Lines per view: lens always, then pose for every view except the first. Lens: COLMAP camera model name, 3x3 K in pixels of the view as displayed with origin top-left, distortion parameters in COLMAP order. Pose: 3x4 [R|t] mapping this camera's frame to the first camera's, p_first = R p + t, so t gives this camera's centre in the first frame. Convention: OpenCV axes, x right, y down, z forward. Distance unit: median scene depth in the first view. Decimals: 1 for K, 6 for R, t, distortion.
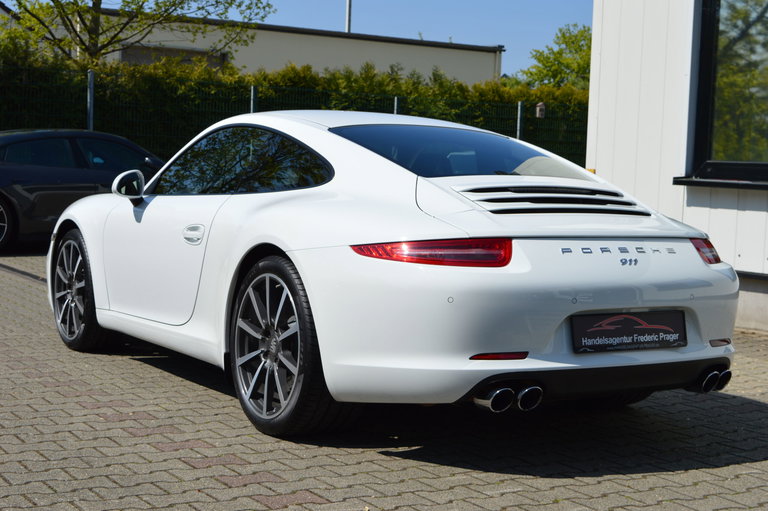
lens RADIAL K [[1241.7, 0, 384.8], [0, 1241.7, 253.7], [0, 0, 1]] dist [-0.005114, 0.000000]
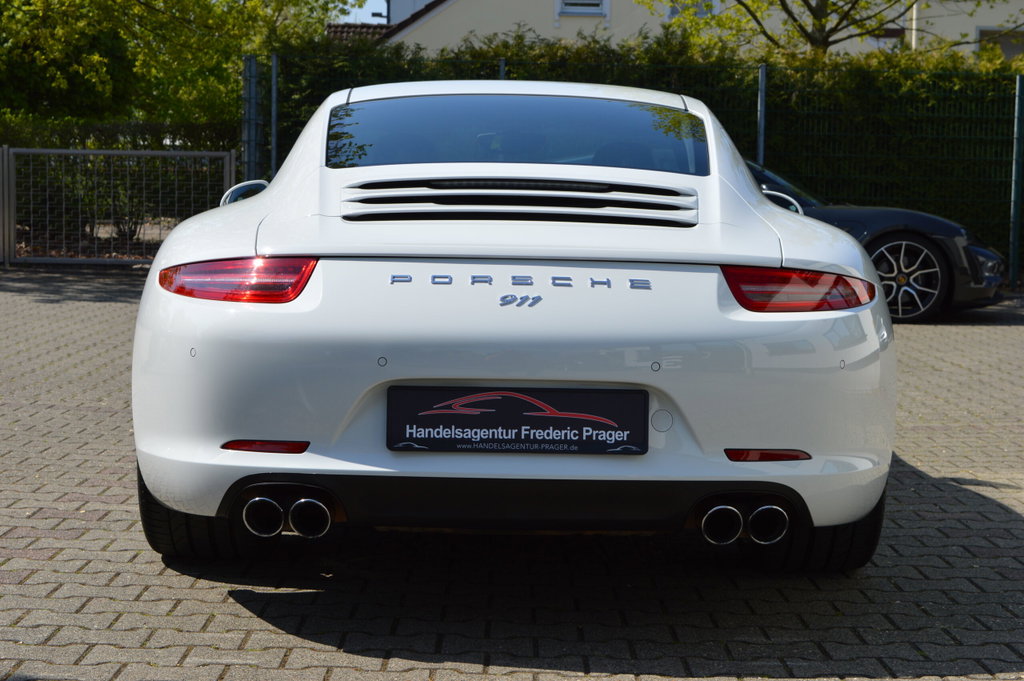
lens RADIAL K [[1759.1, 0, 510.7], [0, 1759.1, 343.6], [0, 0, 1]] dist [0.067305, 0.000000]
pose [[0.859313, 0.025831, -0.510798, 0.604445], [-0.025171, 0.999649, 0.008207, 0.019729], [0.510831, 0.005804, 0.859662, 0.286204]]
